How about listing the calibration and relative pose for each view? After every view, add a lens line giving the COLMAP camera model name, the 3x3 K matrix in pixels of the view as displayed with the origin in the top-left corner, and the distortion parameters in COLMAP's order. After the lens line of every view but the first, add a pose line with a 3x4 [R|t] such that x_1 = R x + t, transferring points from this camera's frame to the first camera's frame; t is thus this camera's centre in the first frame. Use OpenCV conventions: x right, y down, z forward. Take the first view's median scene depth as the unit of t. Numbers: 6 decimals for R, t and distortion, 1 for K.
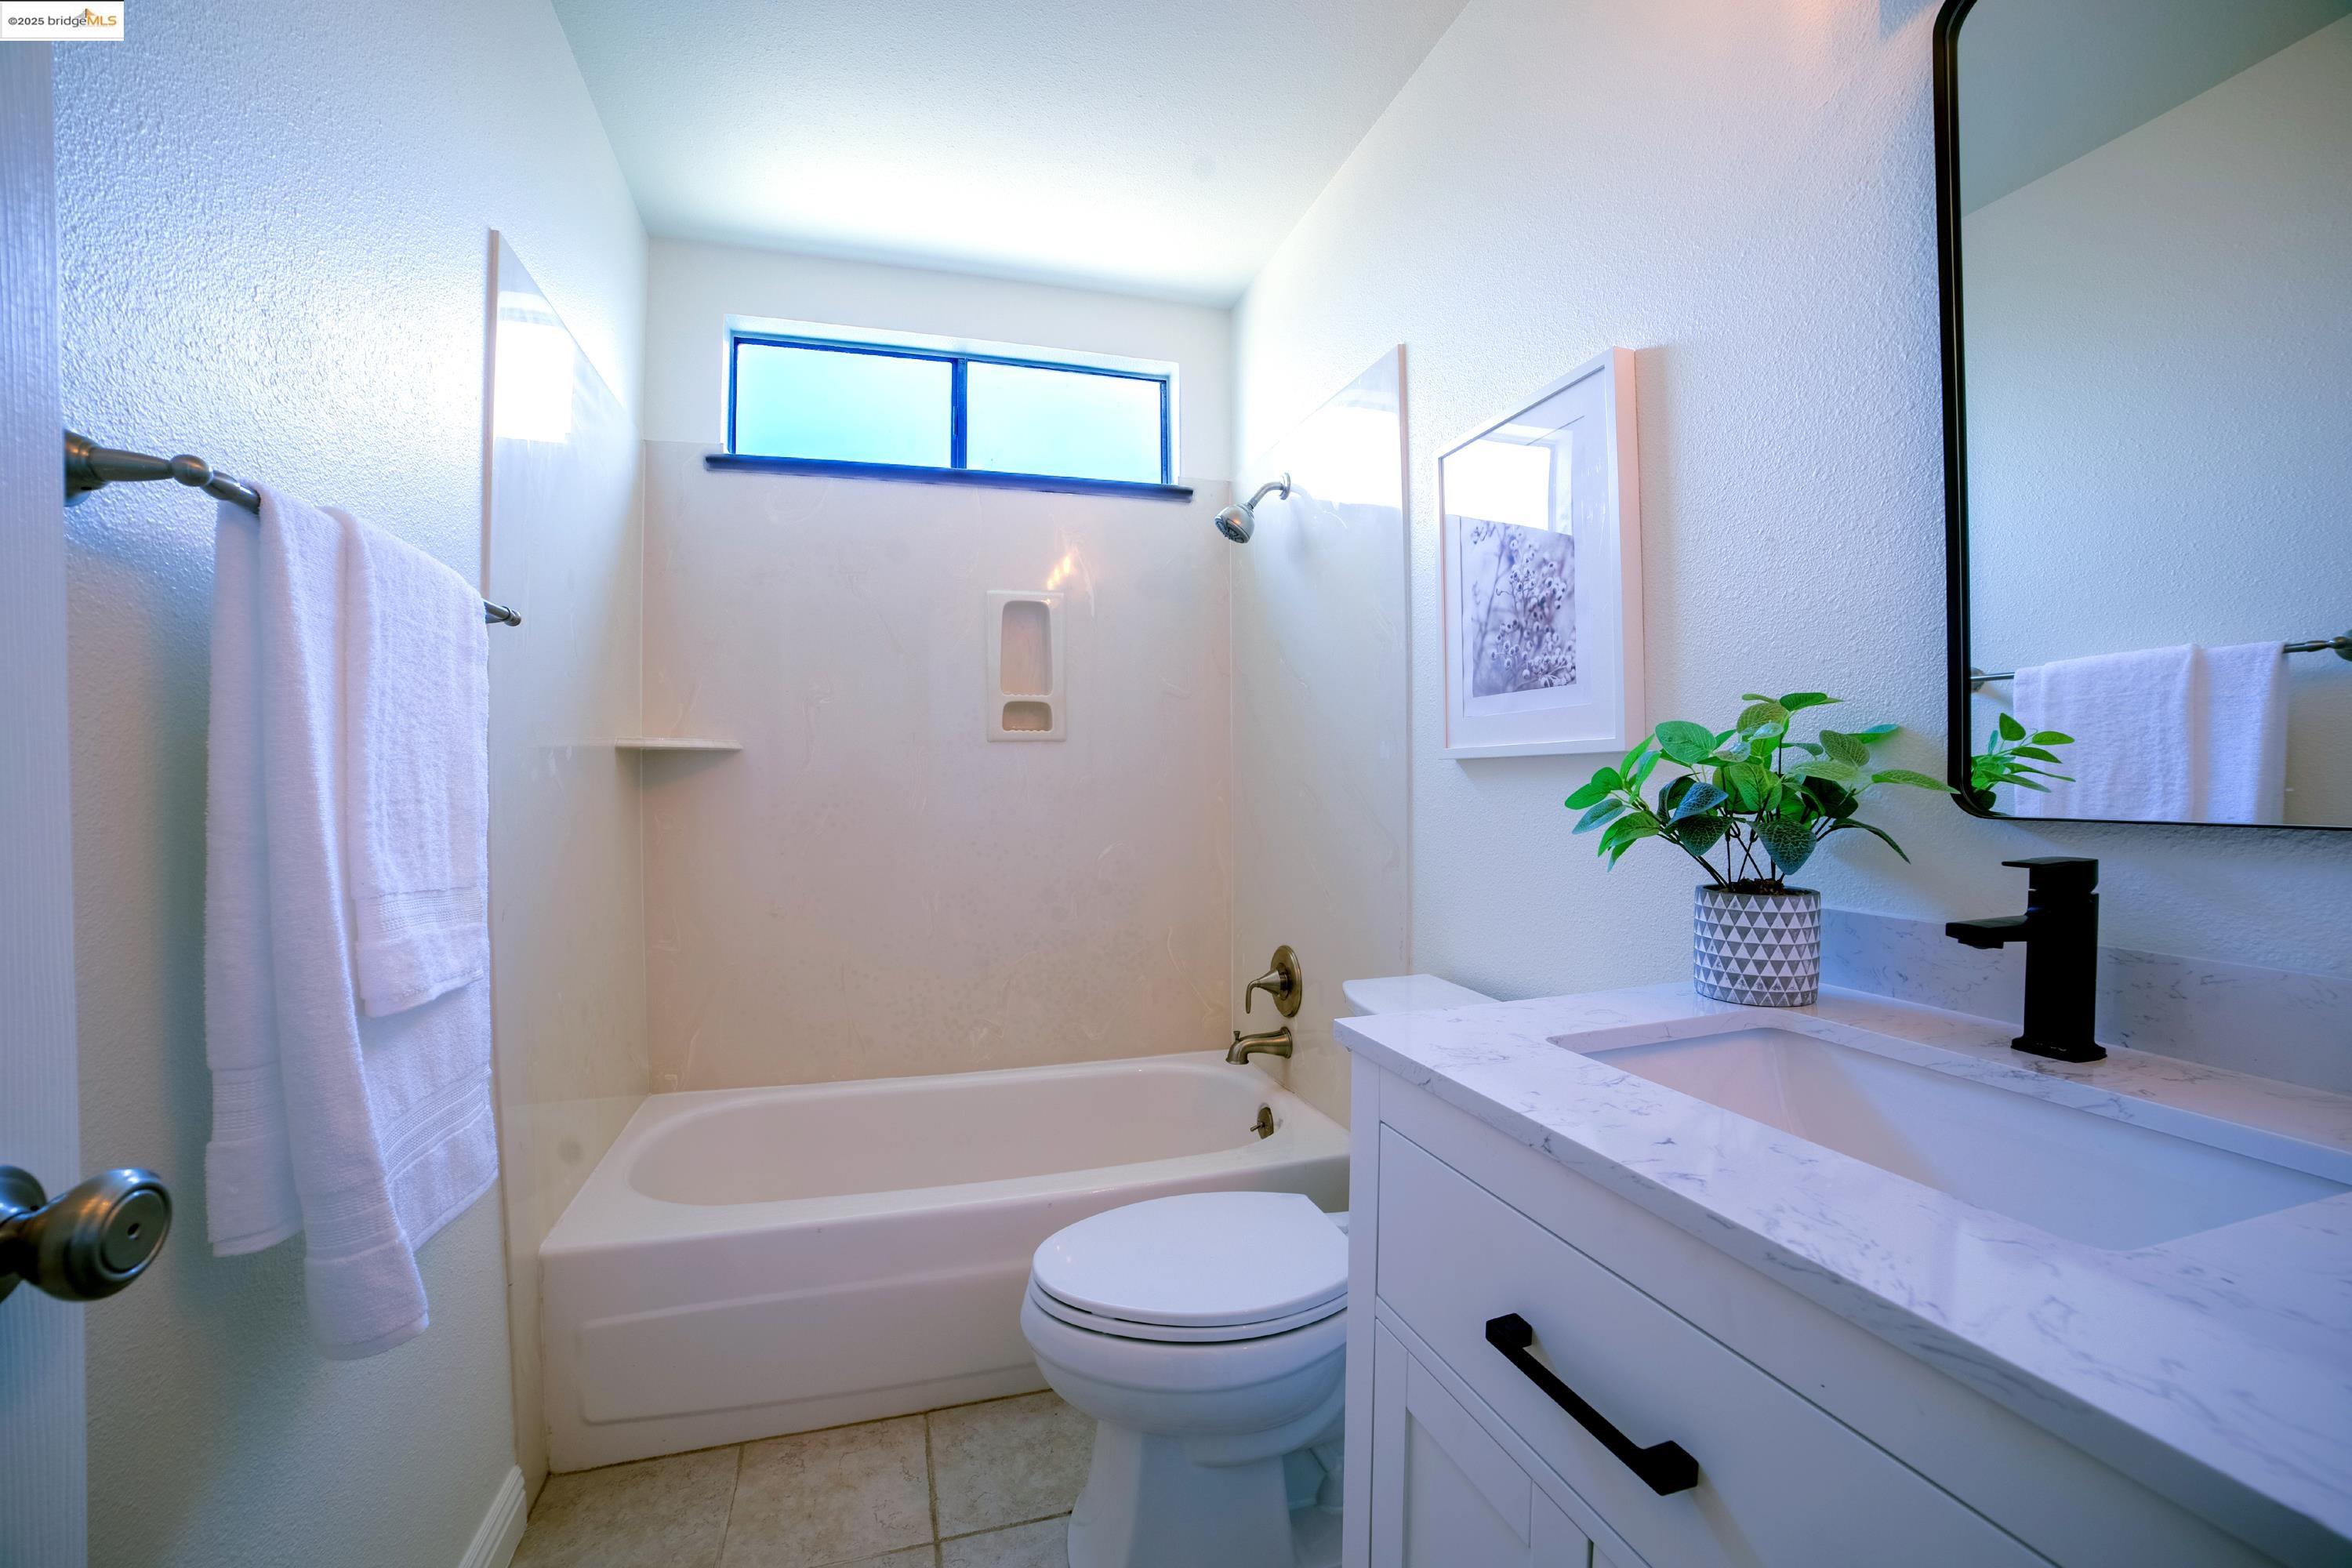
lens RADIAL K [[936.7, 0, 1169.2], [0, 936.7, 787.5], [0, 0, 1]] dist [-0.104075, 0.034221]
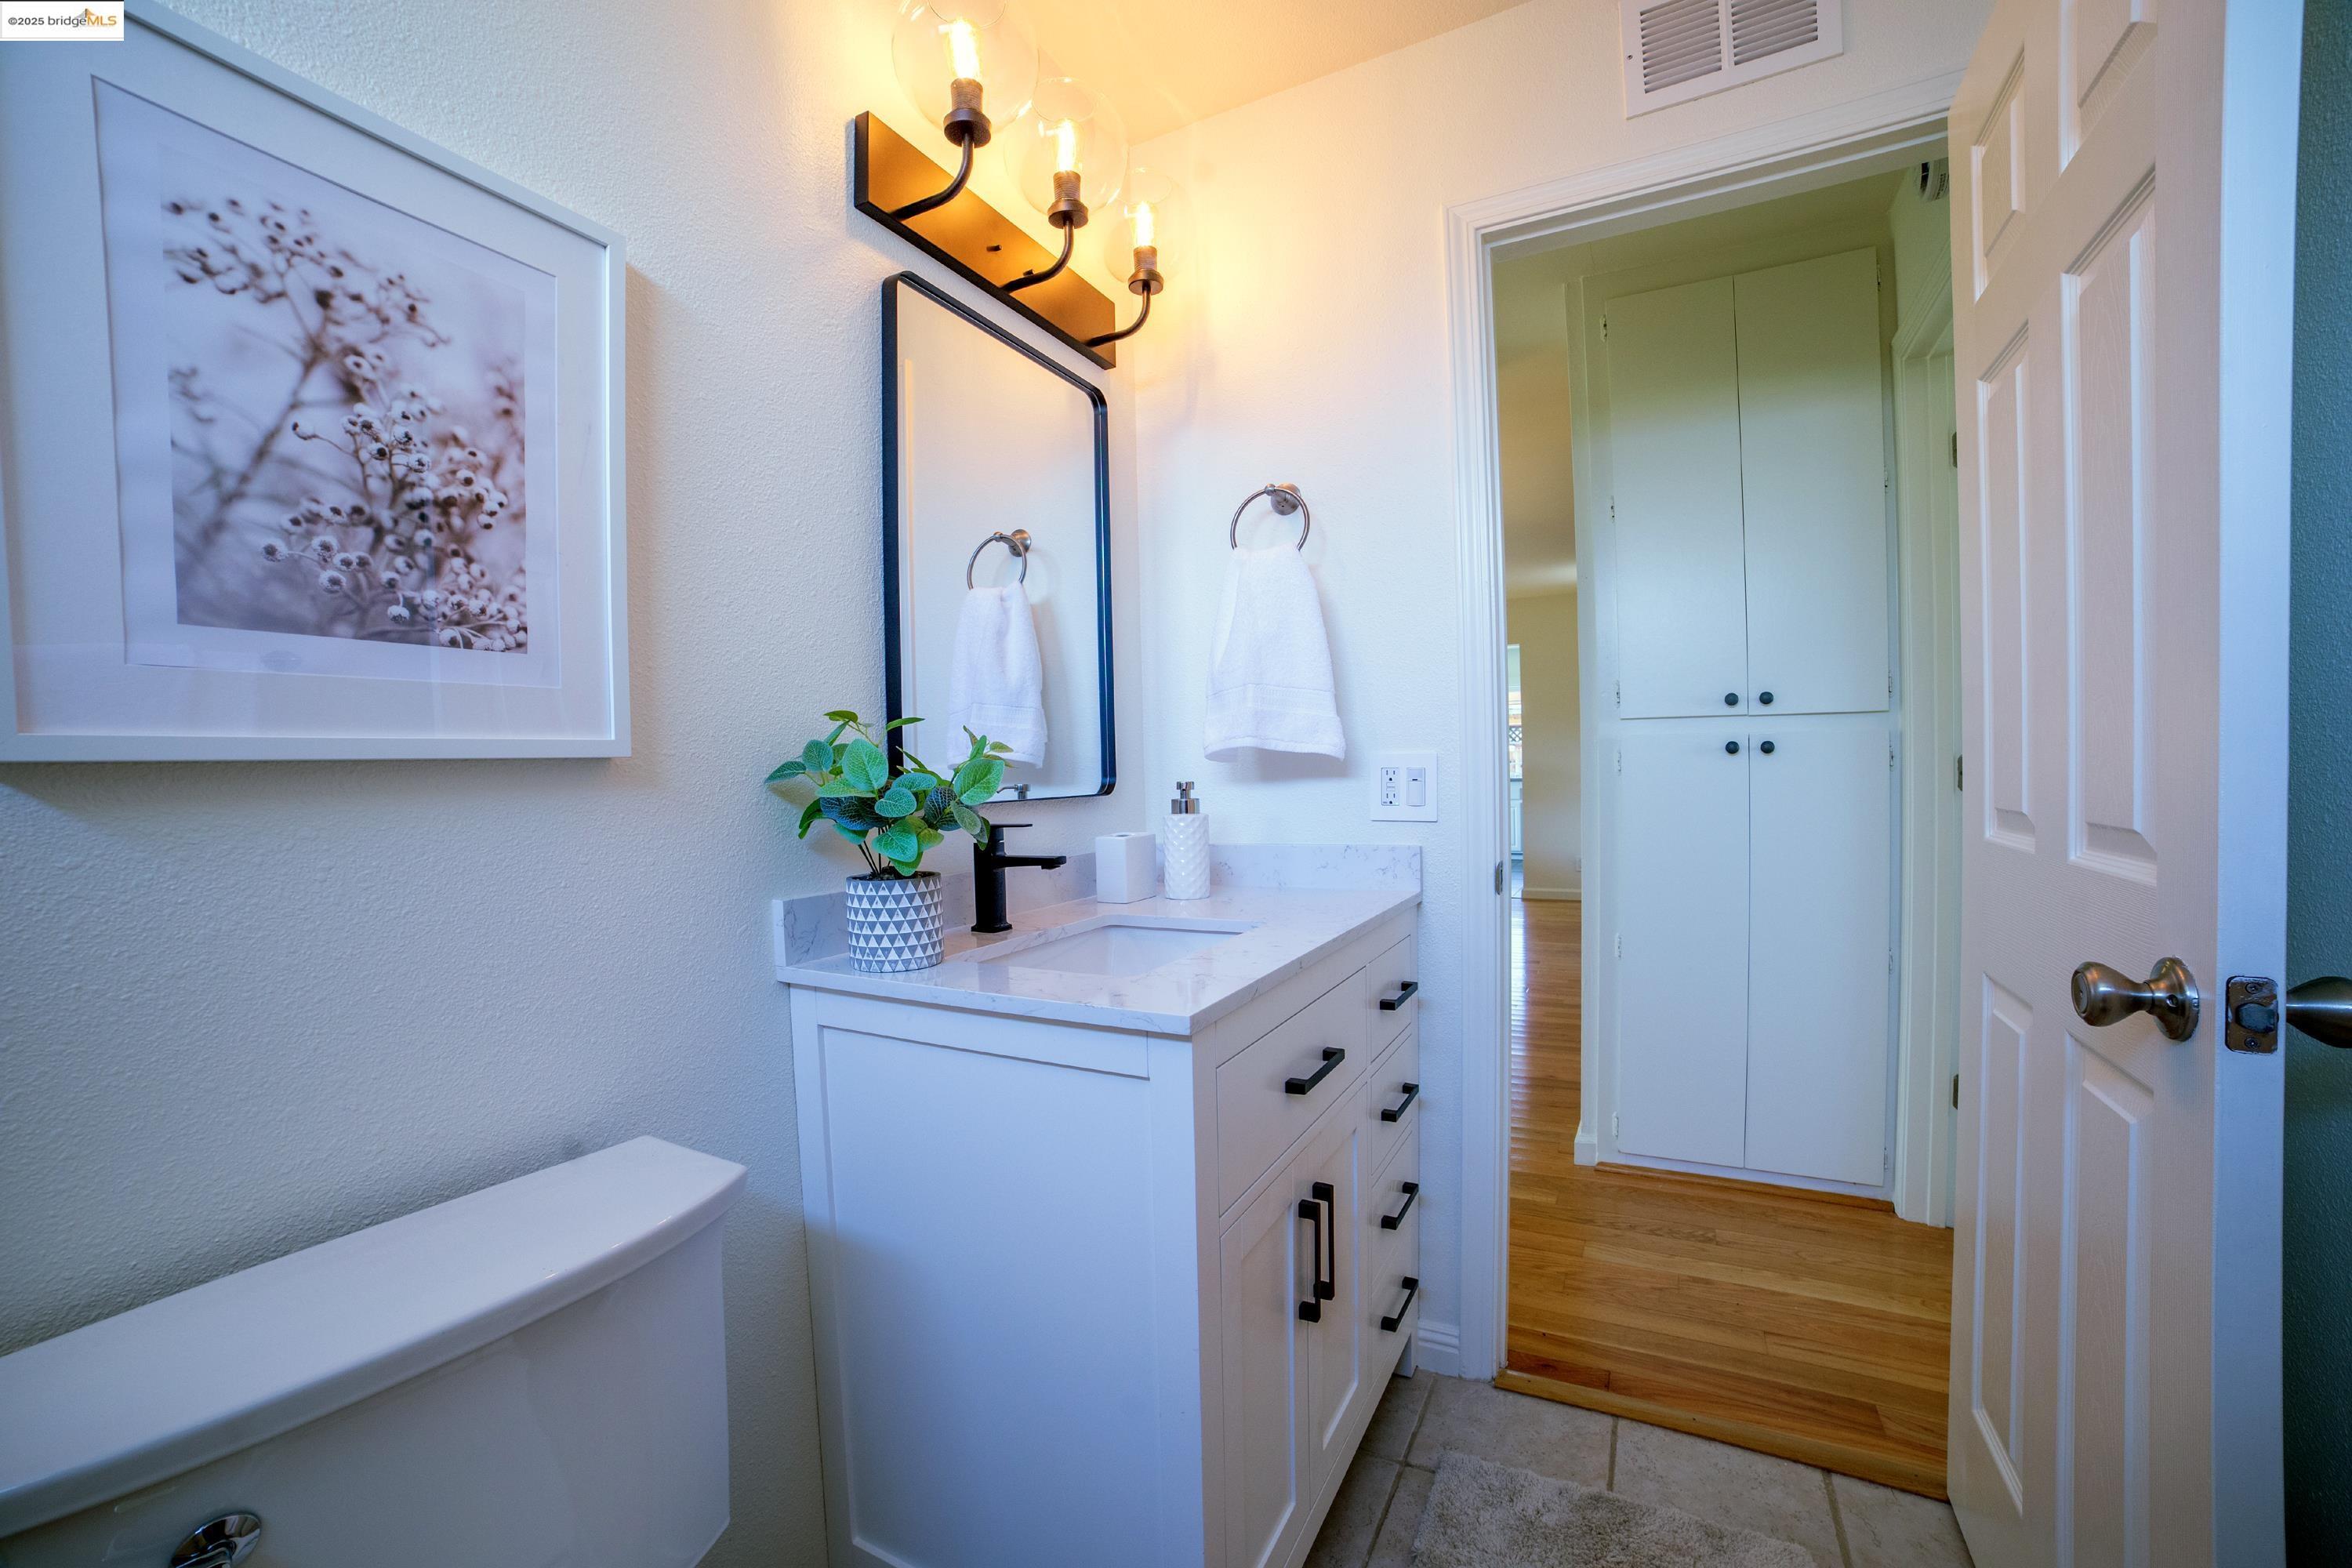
lens RADIAL K [[936.7, 0, 1169.2], [0, 936.7, 787.5], [0, 0, 1]] dist [-0.104075, 0.034221]
pose [[-0.689251, 0.005540, 0.724501, -0.322744], [0.030542, 0.999304, 0.021415, -0.014589], [-0.723878, 0.036888, -0.688941, 1.030786]]
